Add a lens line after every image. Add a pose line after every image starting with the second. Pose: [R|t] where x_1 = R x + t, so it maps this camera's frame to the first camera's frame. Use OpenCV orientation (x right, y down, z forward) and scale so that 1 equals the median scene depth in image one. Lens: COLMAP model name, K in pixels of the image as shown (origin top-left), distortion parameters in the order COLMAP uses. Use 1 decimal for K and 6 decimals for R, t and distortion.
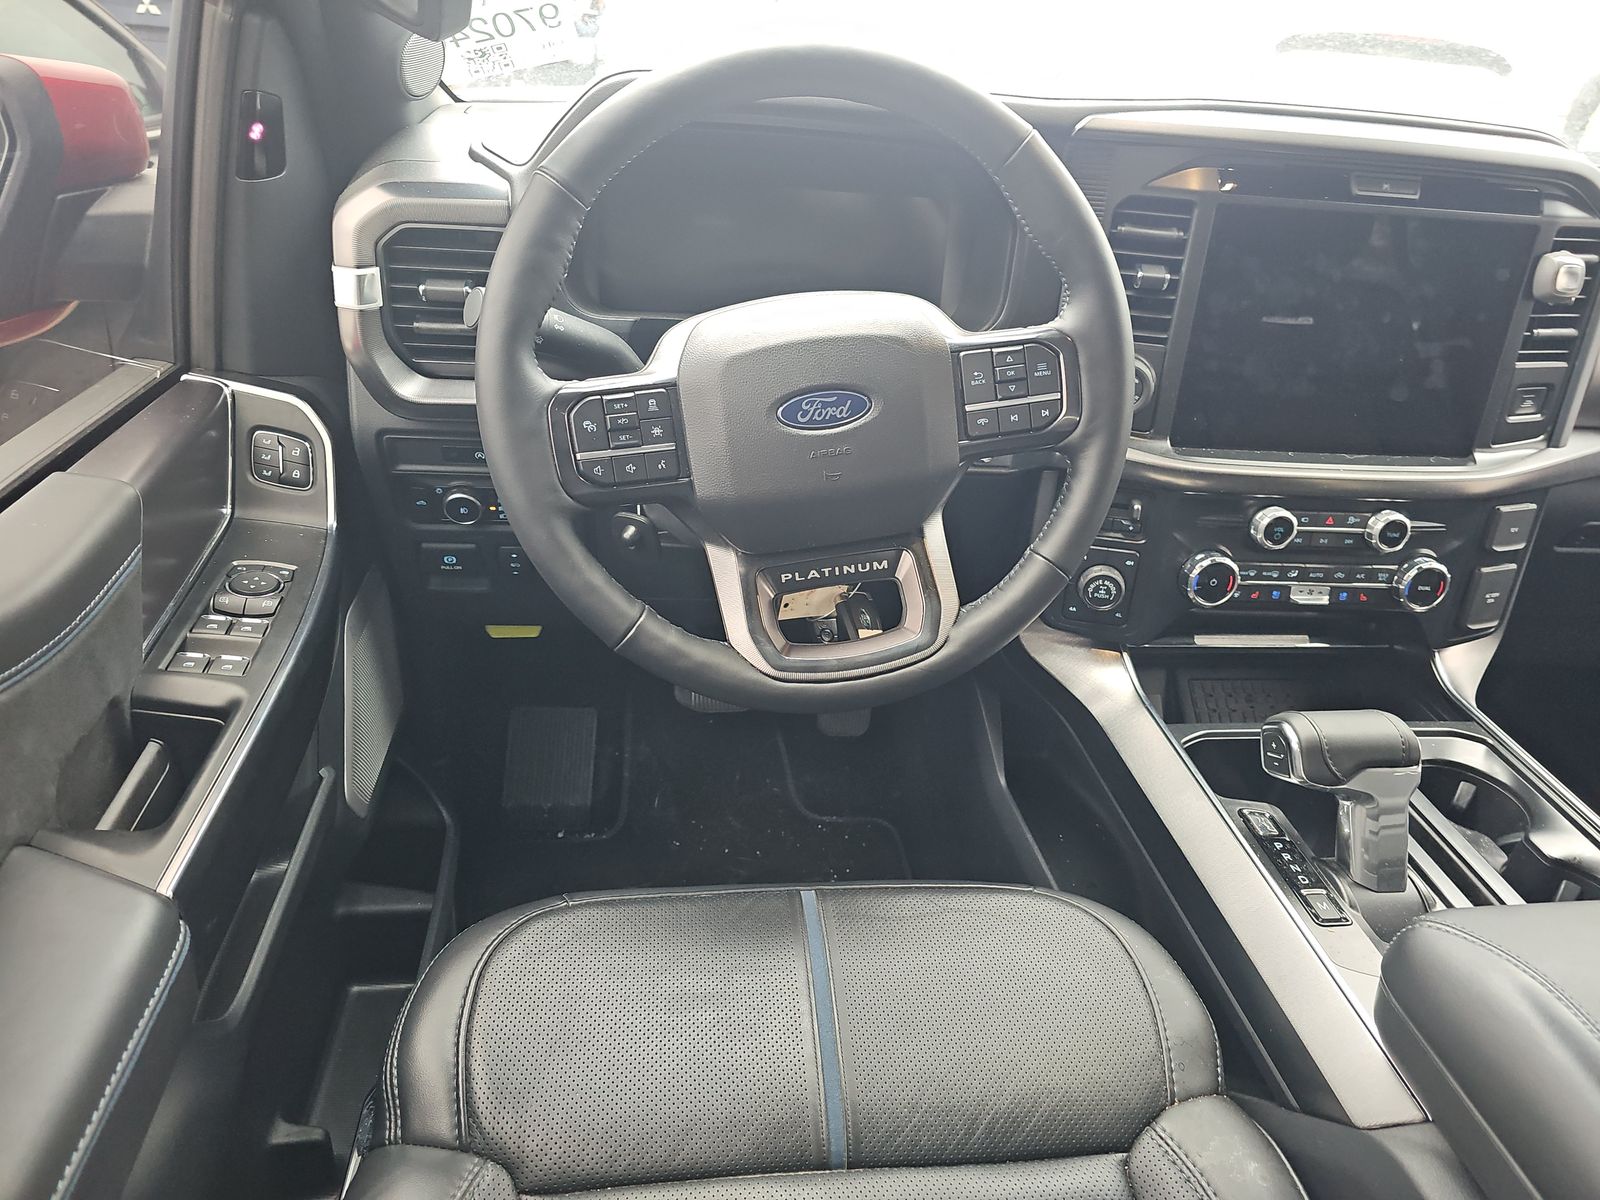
lens RADIAL K [[1090.6, 0, 800.9], [0, 1090.6, 600.5], [0, 0, 1]] dist [0.033702, -0.029704]
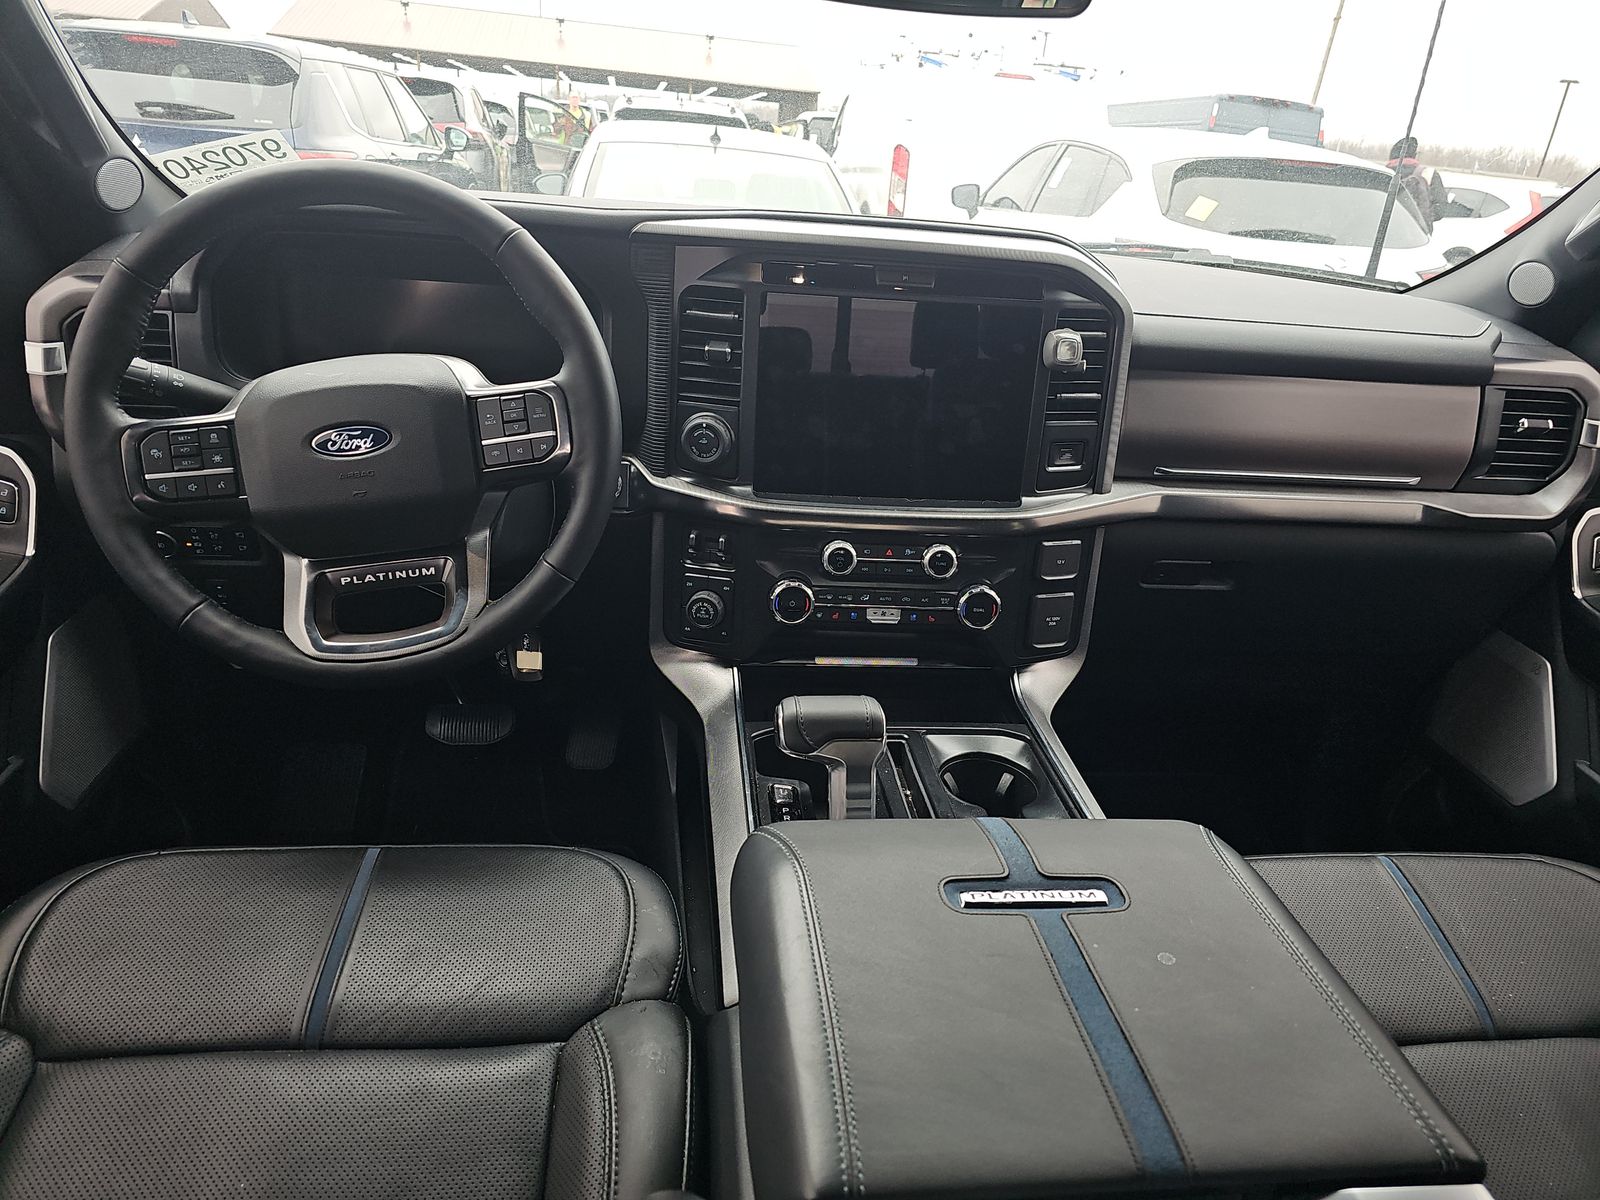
lens RADIAL K [[1059.8, 0, 798.4], [0, 1059.8, 617.4], [0, 0, 1]] dist [0.085399, -0.083291]
pose [[0.999760, -0.003438, -0.021638, 0.474302], [0.001532, 0.996164, -0.087492, 0.115300], [0.021856, 0.087438, 0.995930, -0.172599]]
